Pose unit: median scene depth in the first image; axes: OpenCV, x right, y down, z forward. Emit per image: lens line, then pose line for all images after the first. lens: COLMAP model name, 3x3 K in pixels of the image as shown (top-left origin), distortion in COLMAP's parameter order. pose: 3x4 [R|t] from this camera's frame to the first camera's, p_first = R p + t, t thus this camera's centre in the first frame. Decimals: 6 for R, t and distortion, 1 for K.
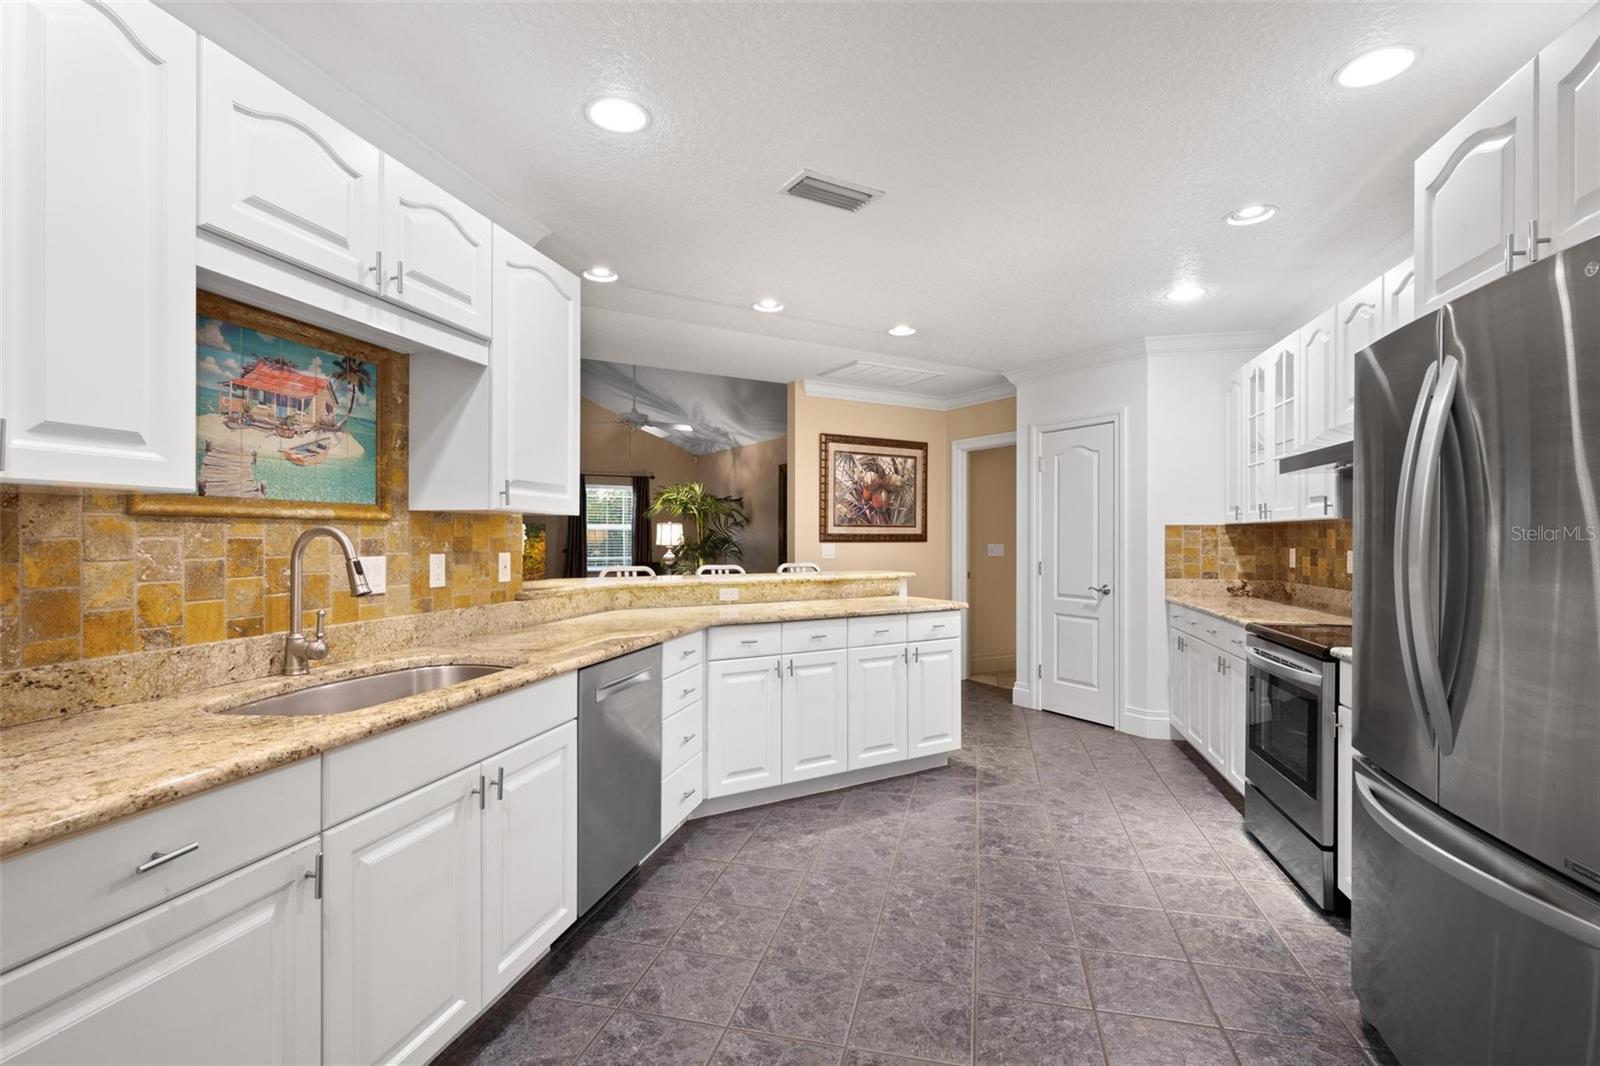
lens RADIAL K [[739.5, 0, 795.7], [0, 739.5, 534.0], [0, 0, 1]] dist [0.002266, -0.000068]
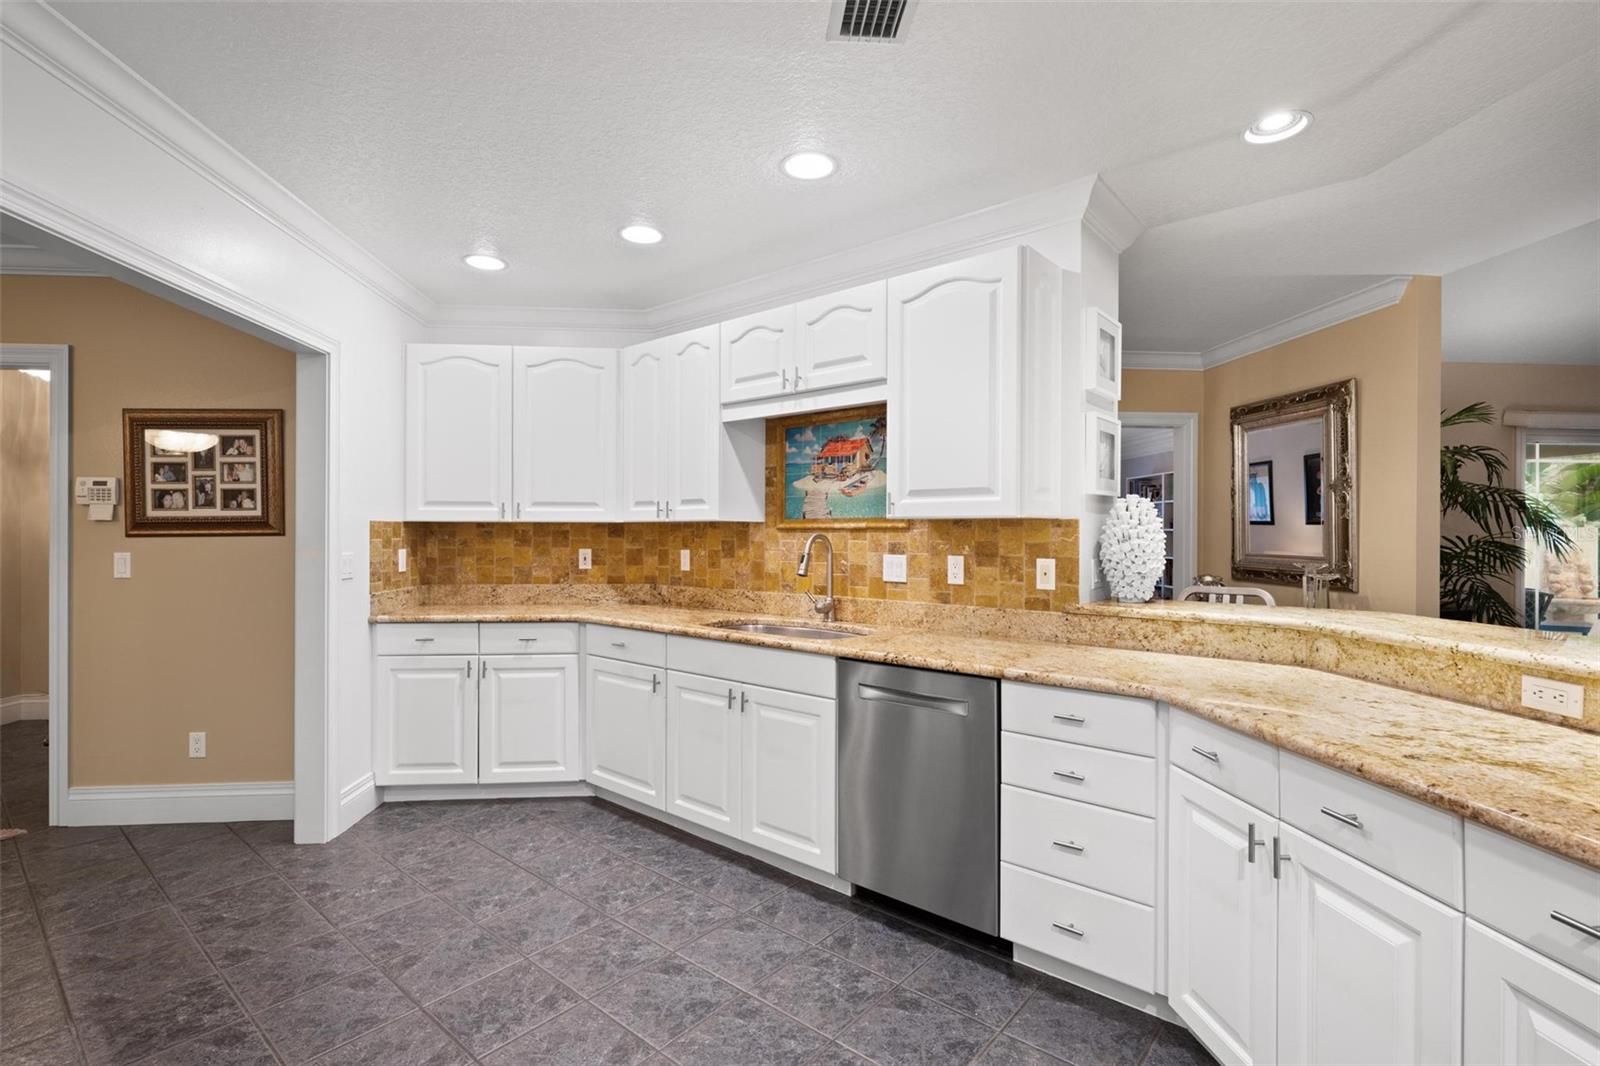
lens RADIAL K [[739.5, 0, 795.7], [0, 739.5, 534.0], [0, 0, 1]] dist [0.002266, -0.000068]
pose [[-0.436575, 0.000745, -0.899668, 0.779239], [0.003521, 0.999993, -0.000881, -0.008352], [0.899661, -0.003552, -0.436575, 1.478236]]
